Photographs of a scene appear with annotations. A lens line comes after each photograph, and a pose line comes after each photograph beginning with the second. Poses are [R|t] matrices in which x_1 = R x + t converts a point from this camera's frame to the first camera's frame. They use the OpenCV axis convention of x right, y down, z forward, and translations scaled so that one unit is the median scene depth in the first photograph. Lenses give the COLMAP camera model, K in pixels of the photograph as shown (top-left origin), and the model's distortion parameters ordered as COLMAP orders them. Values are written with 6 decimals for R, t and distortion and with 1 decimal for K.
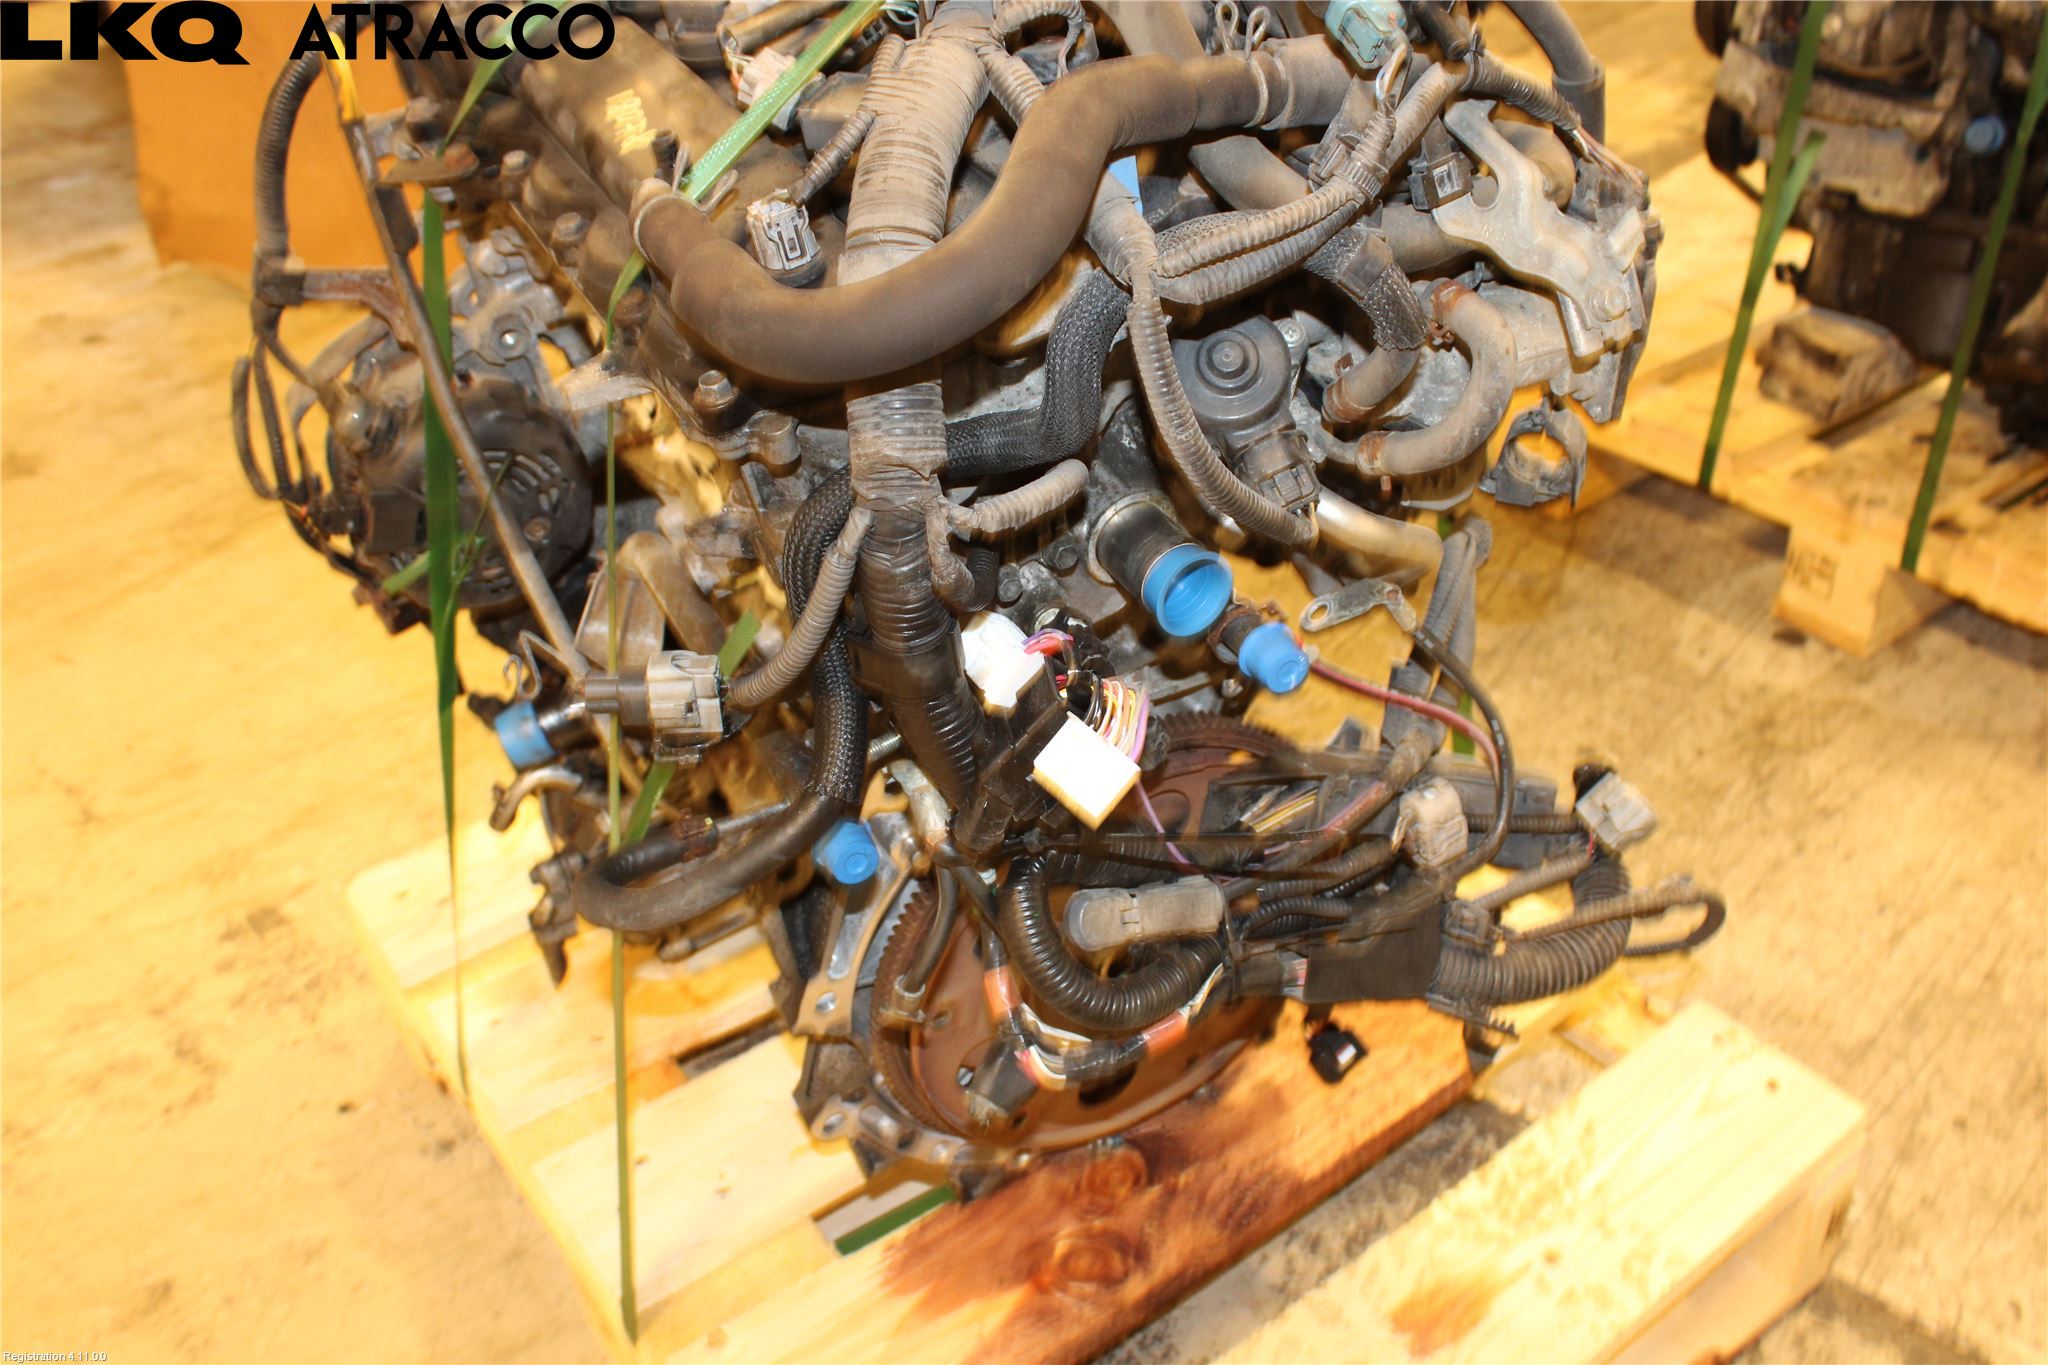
lens RADIAL K [[1820.1, 0, 1002.2], [0, 1820.1, 727.9], [0, 0, 1]] dist [-0.135060, 0.138261]
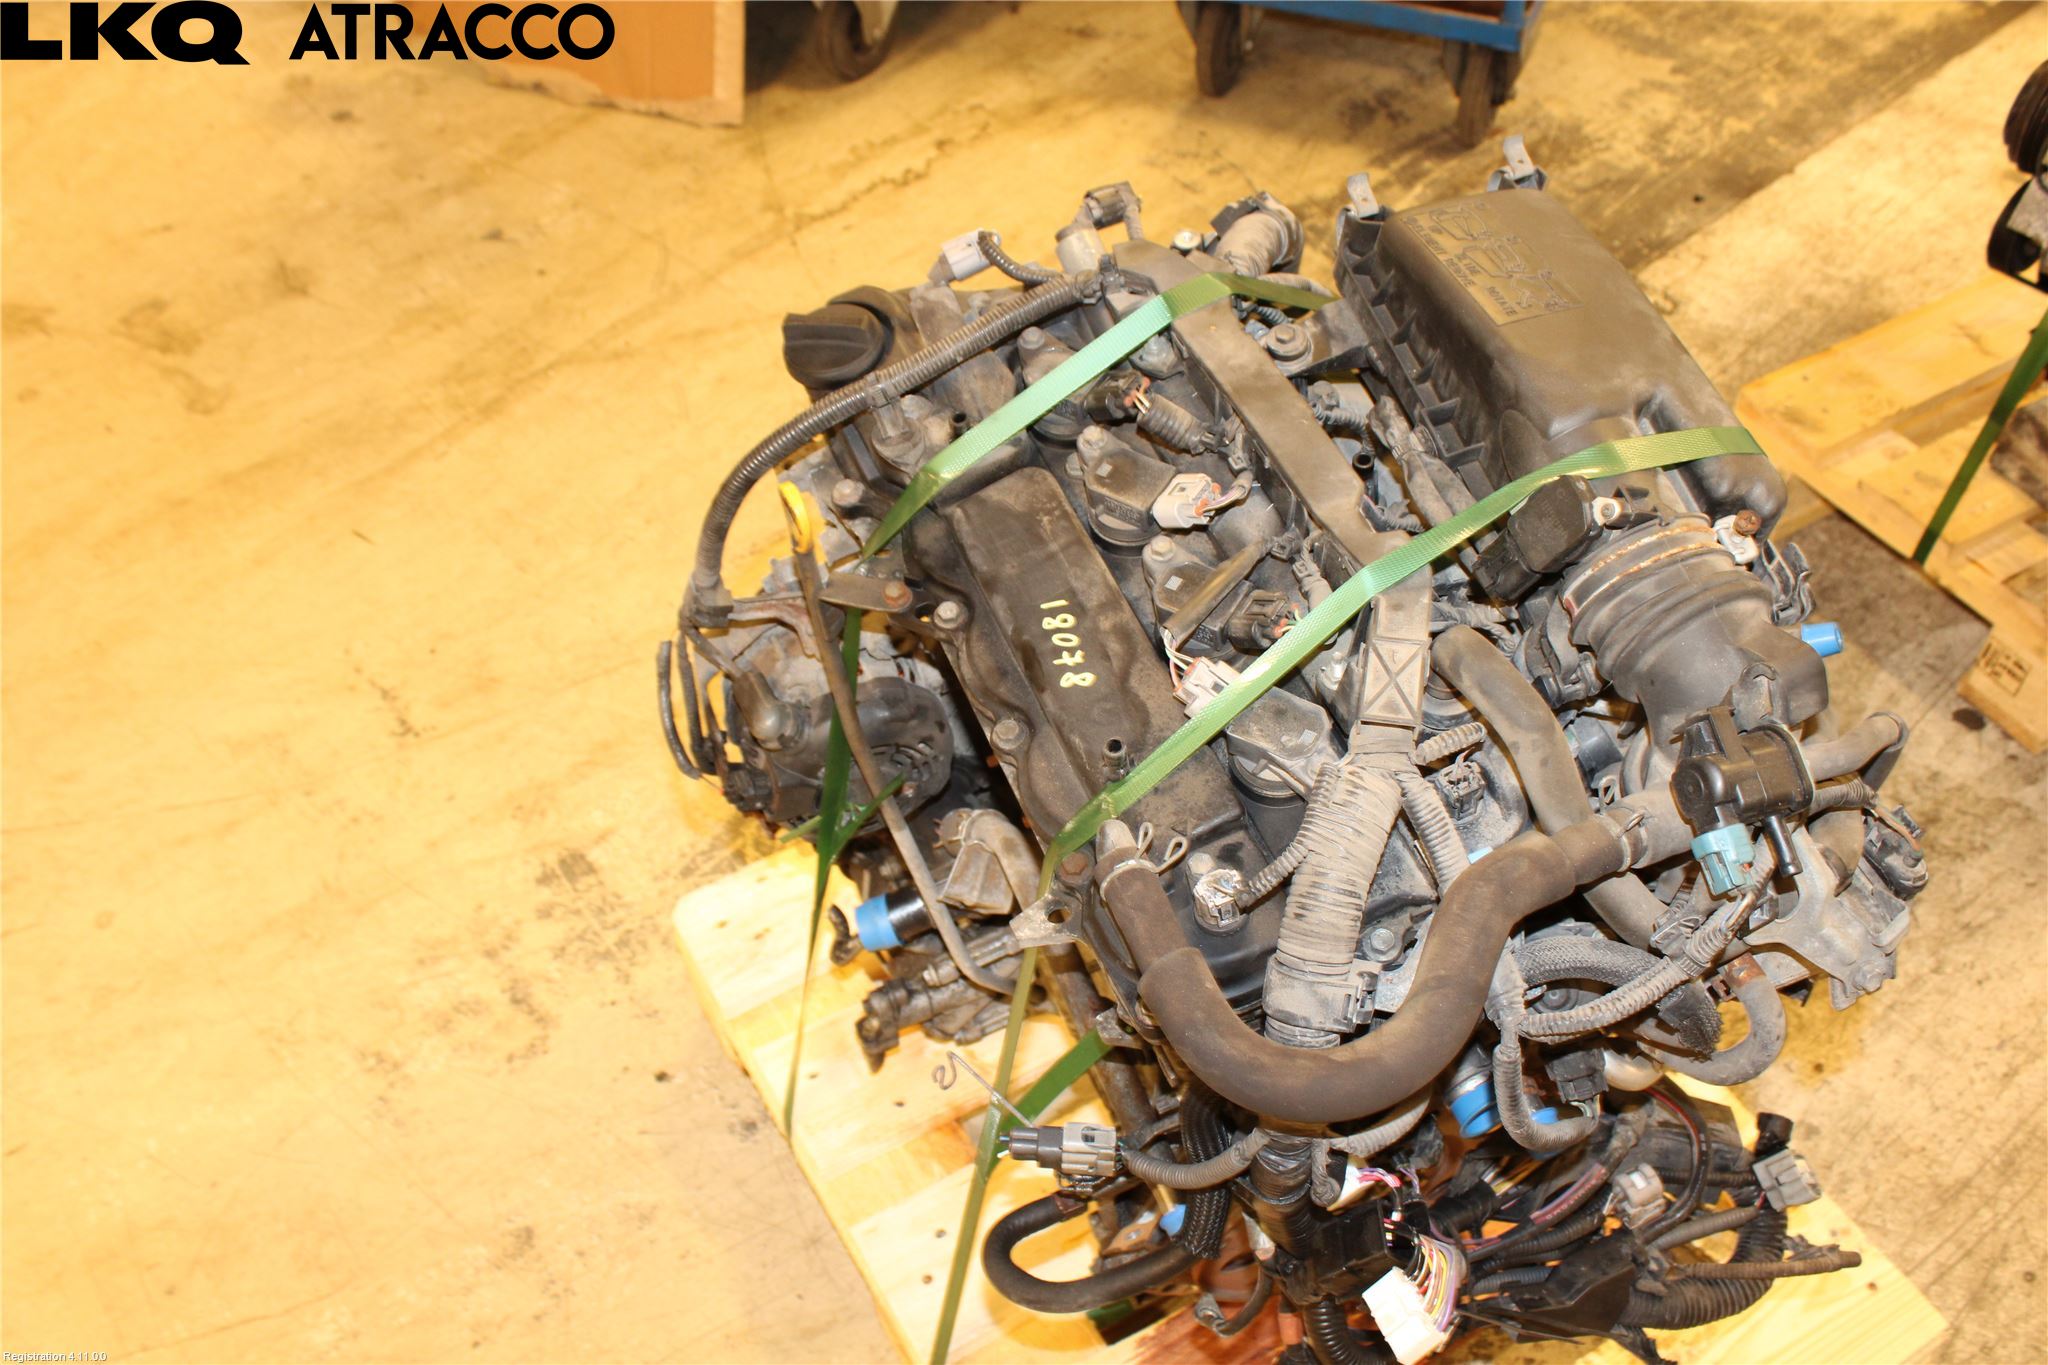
lens RADIAL K [[1820.1, 0, 1002.2], [0, 1820.1, 727.9], [0, 0, 1]] dist [-0.135060, 0.138261]
pose [[0.994125, 0.094062, -0.053556, -0.097401], [-0.078921, 0.968523, 0.236080, -0.307470], [0.074077, -0.230467, 0.970257, -0.095118]]
